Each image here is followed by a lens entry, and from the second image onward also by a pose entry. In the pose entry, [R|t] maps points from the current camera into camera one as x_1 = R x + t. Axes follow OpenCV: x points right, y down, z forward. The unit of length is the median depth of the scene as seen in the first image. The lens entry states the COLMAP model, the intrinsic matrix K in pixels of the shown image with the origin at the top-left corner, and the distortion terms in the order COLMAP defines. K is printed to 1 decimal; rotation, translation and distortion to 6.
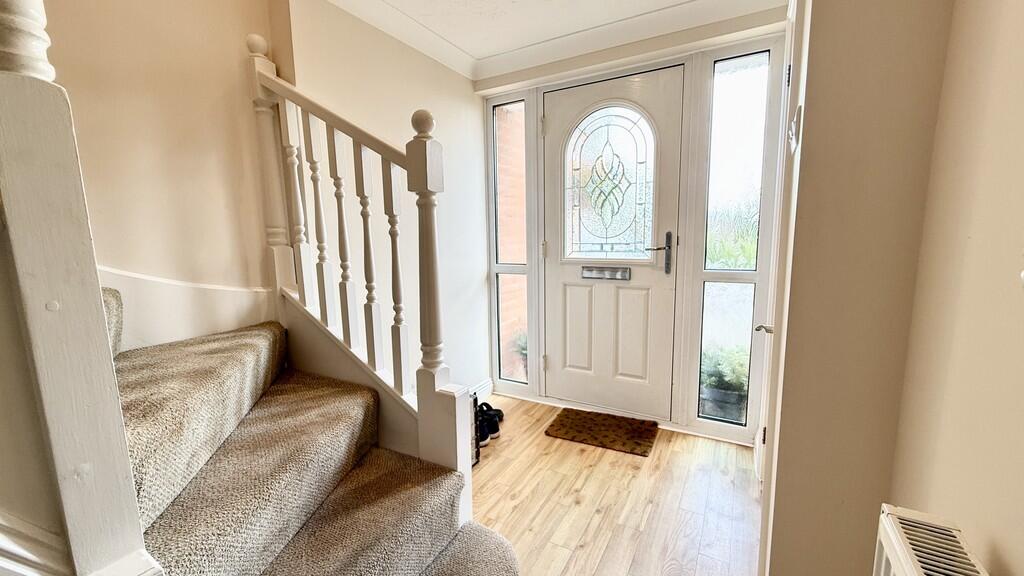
lens RADIAL K [[408.6, 0, 509.0], [0, 408.6, 288.0], [0, 0, 1]] dist [-0.000632, 0.000143]
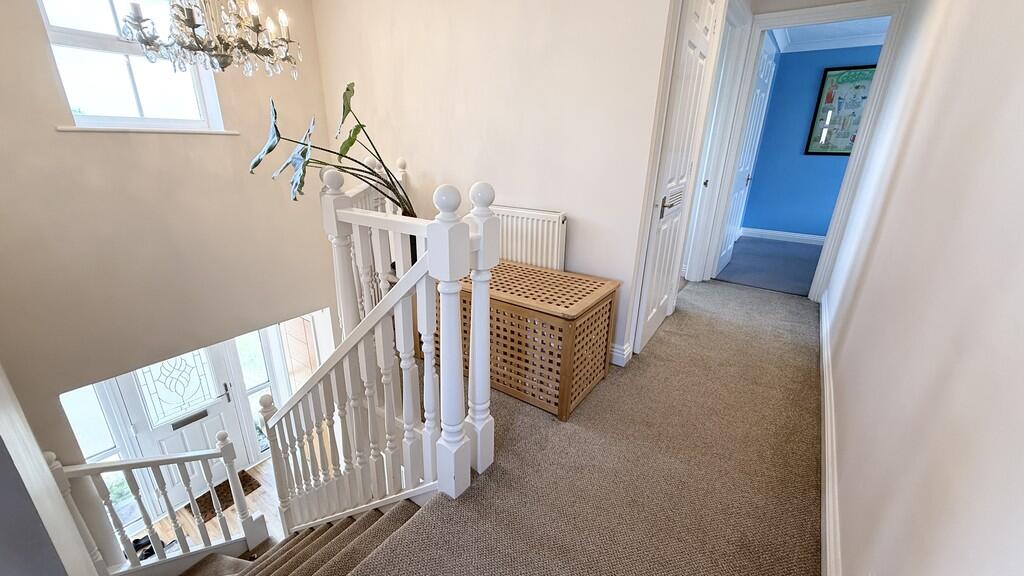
lens RADIAL K [[408.6, 0, 509.0], [0, 408.6, 288.0], [0, 0, 1]] dist [-0.000632, 0.000143]
pose [[0.097090, -0.315997, 0.943779, -1.774803], [0.114254, 0.945529, 0.304830, -1.543293], [-0.988696, 0.078235, 0.127905, -0.917029]]
